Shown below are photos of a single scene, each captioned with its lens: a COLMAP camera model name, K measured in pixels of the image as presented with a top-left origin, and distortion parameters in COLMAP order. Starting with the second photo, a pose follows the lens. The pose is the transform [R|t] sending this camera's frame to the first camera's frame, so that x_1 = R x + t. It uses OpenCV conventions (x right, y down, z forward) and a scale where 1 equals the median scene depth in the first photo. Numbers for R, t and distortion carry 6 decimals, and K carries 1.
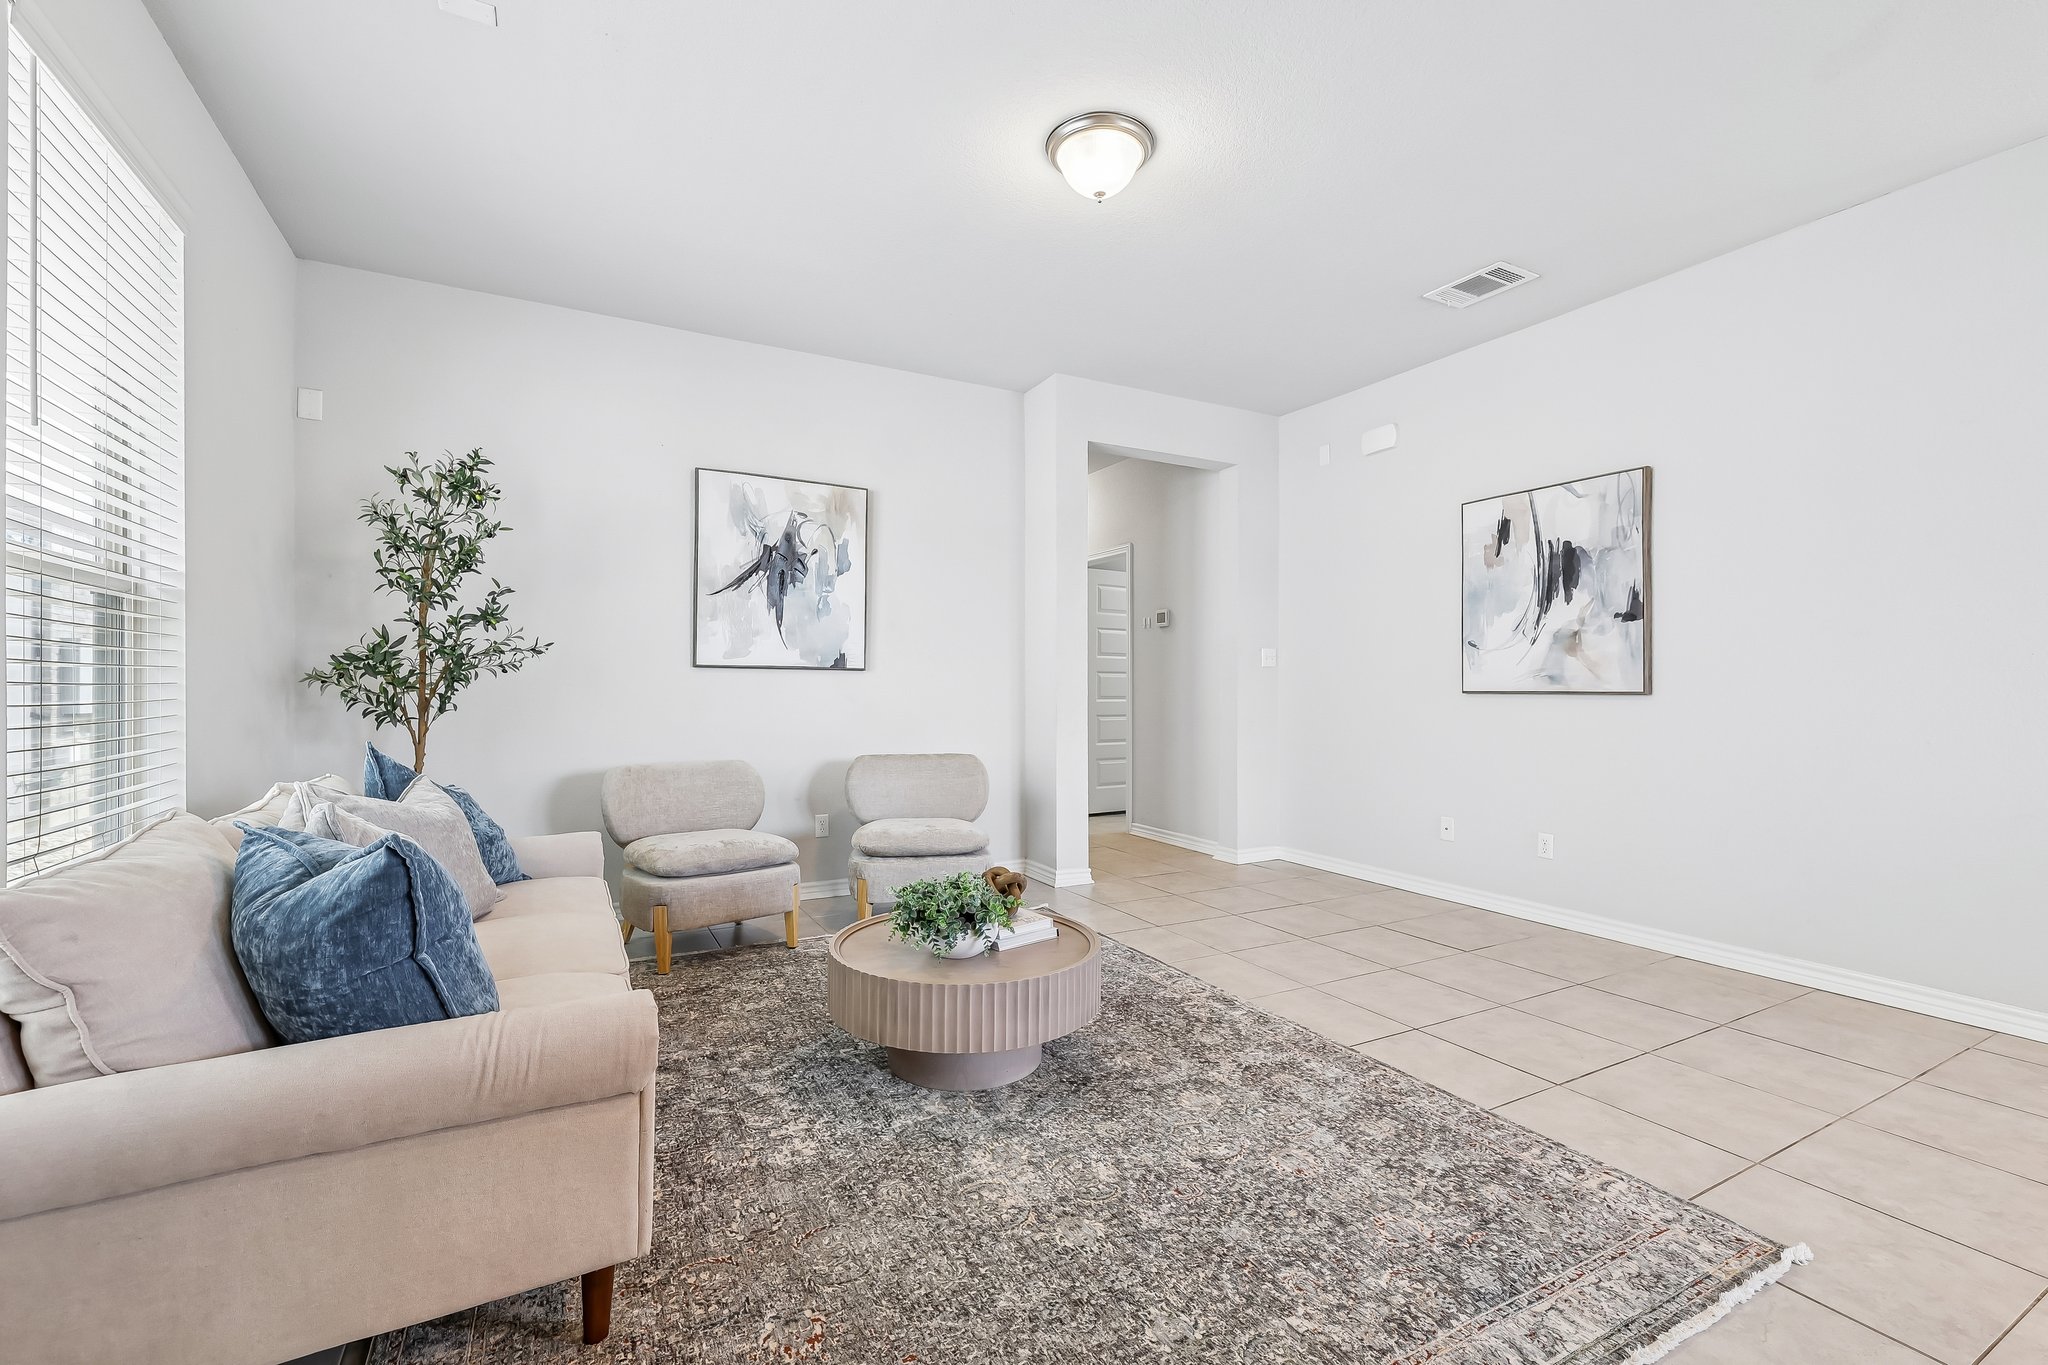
lens RADIAL K [[872.2, 0, 1030.0], [0, 872.2, 696.3], [0, 0, 1]] dist [0.000475, 0.001187]
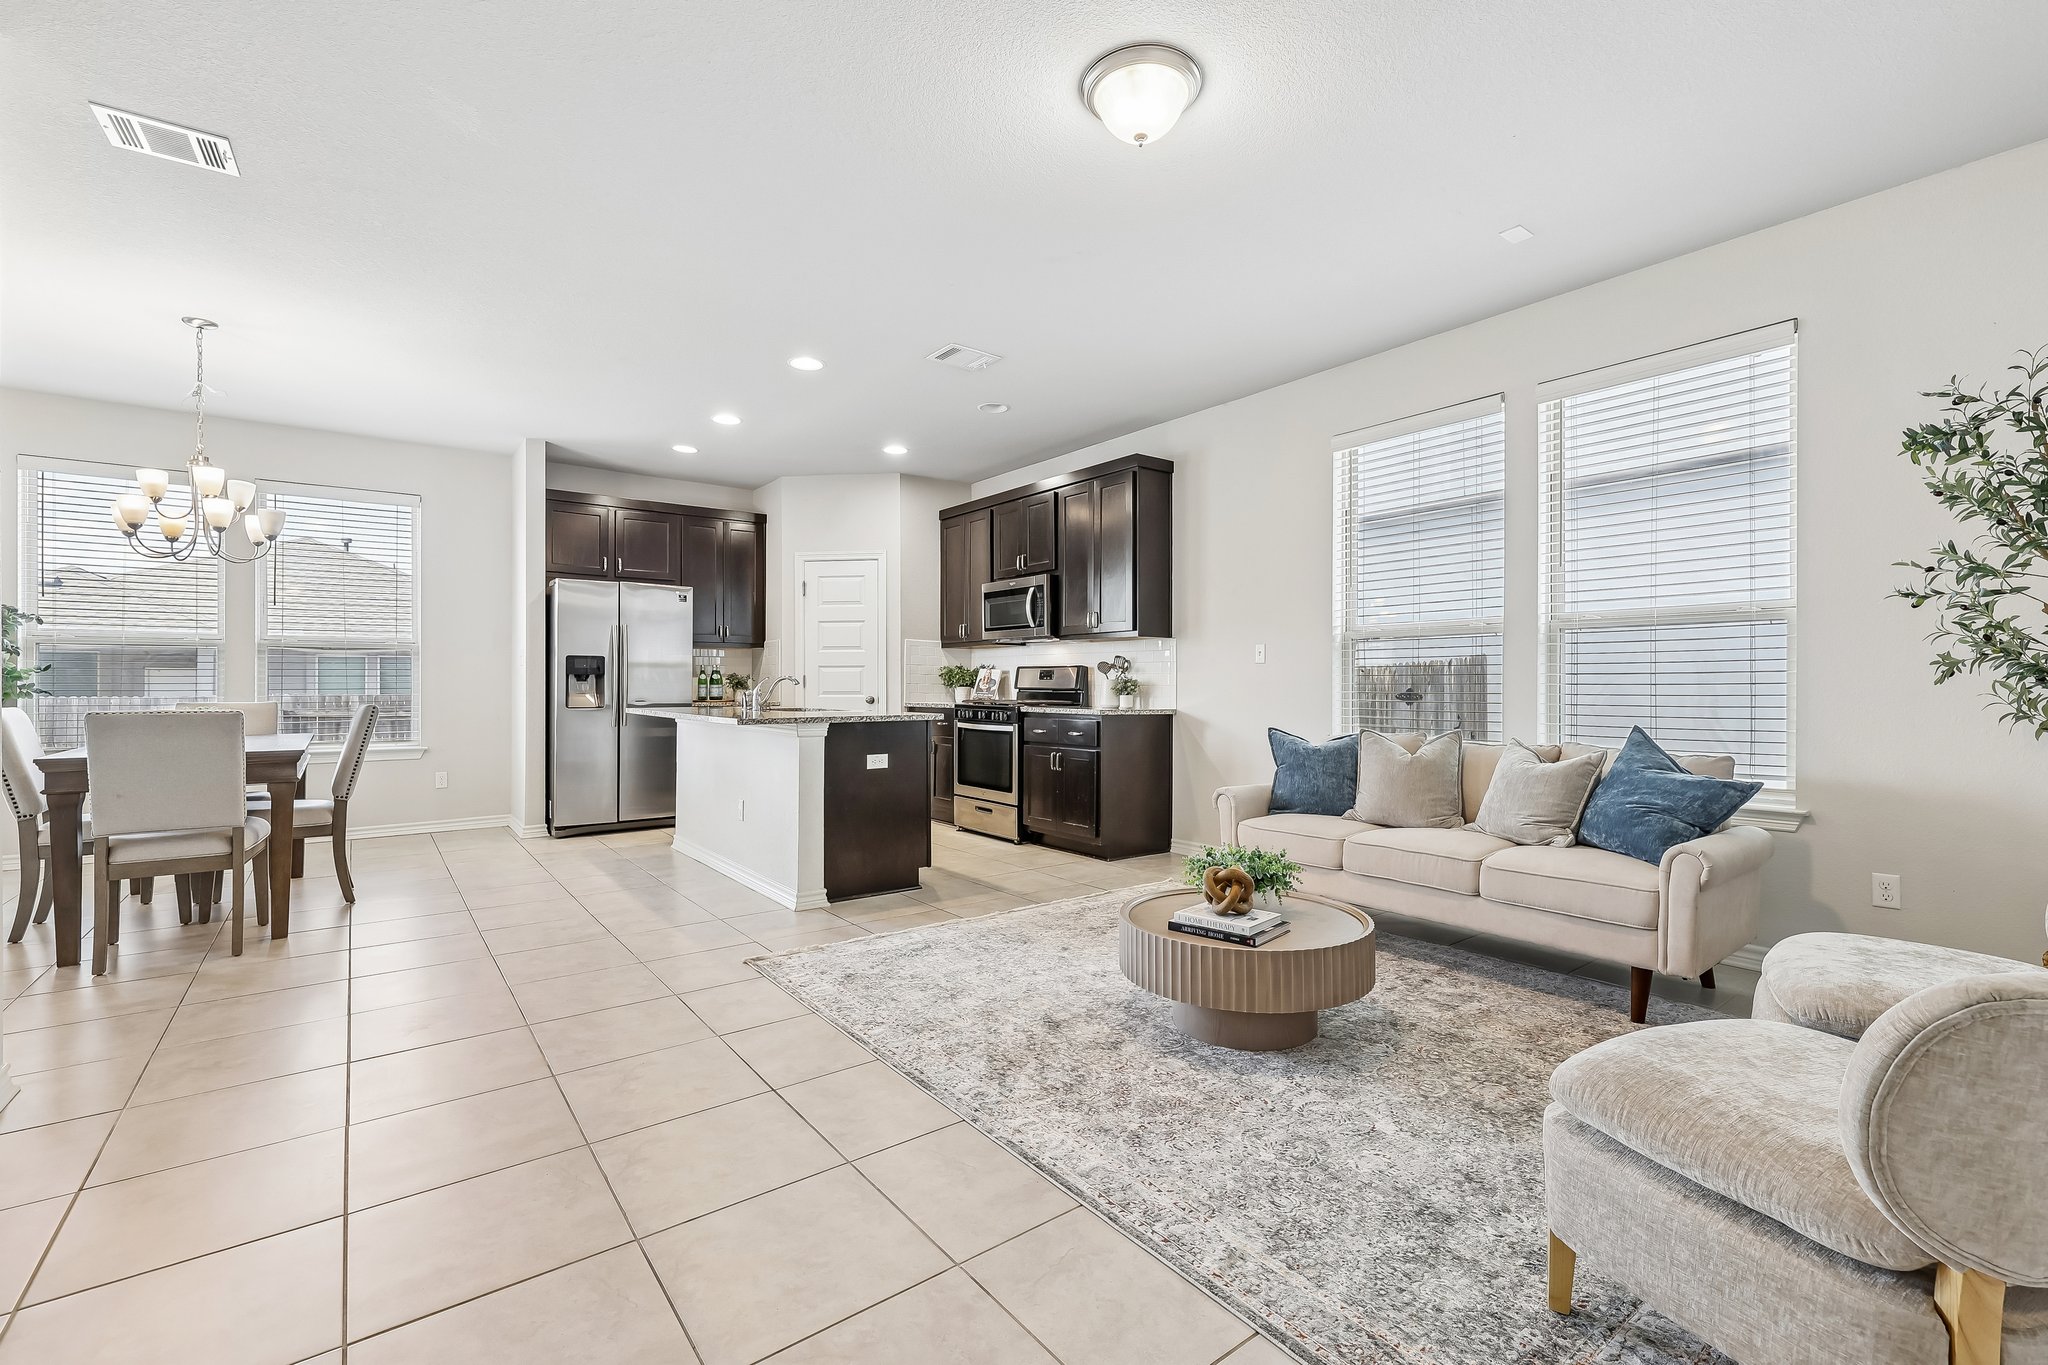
lens RADIAL K [[872.2, 0, 1033.2], [0, 872.2, 691.3], [0, 0, 1]] dist [0.000475, 0.001187]
pose [[-0.986785, -0.002022, -0.162025, 0.220582], [-0.004604, 0.999868, 0.015562, -0.010509], [0.161972, 0.016102, -0.986664, 1.232248]]
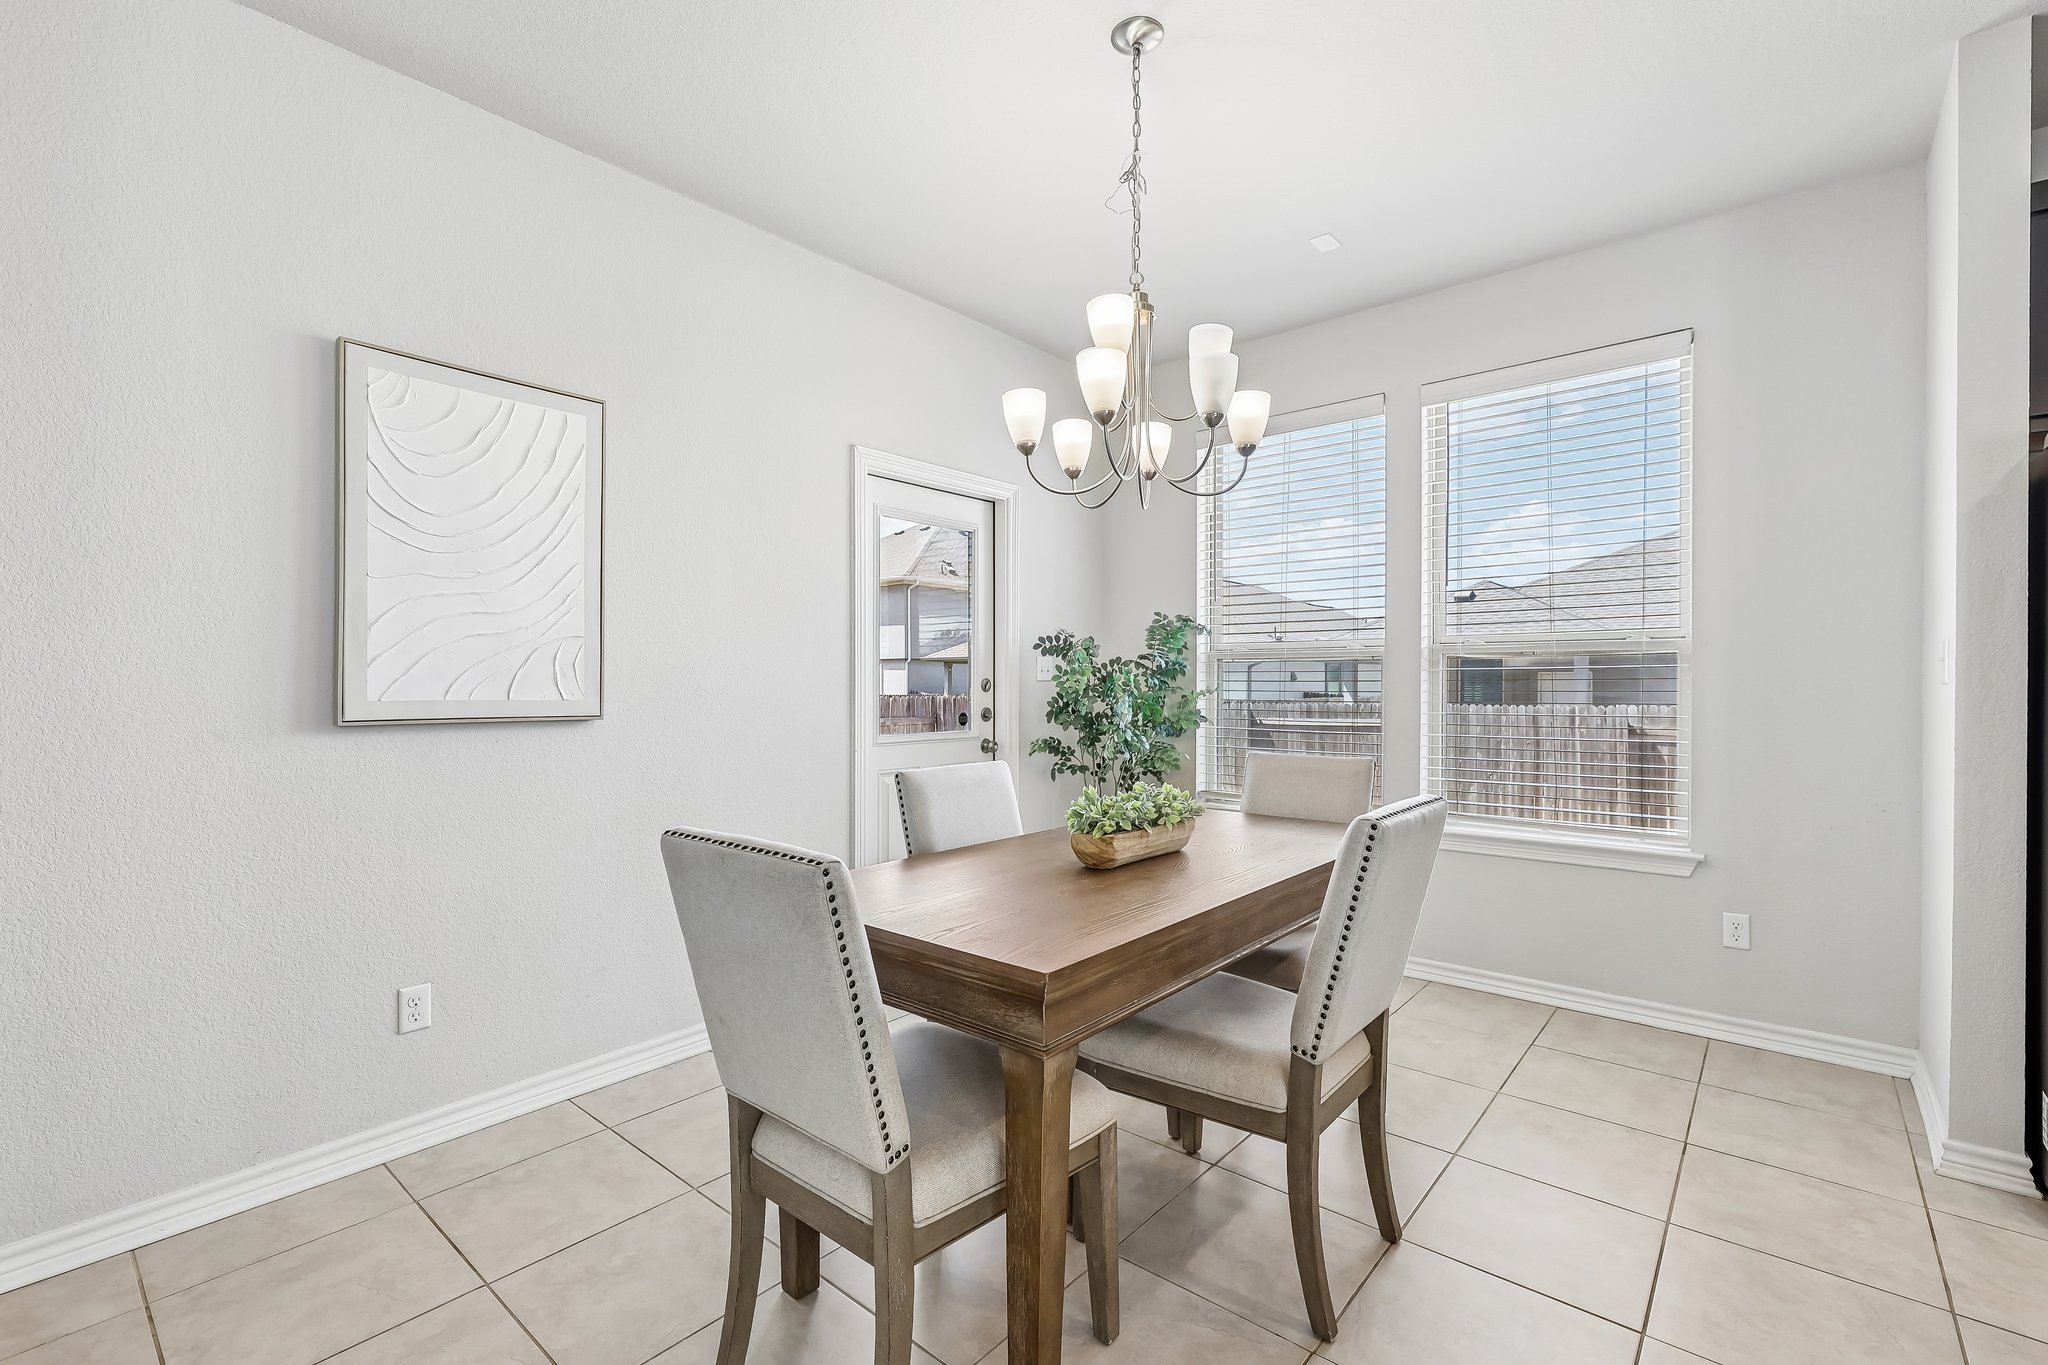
lens RADIAL K [[872.2, 0, 1029.4], [0, 872.2, 687.2], [0, 0, 1]] dist [0.000475, 0.001187]
pose [[-0.359782, -0.010340, 0.932979, 0.538268], [0.006454, 0.999887, 0.013571, -0.036698], [-0.933014, 0.010904, -0.359674, 0.345498]]
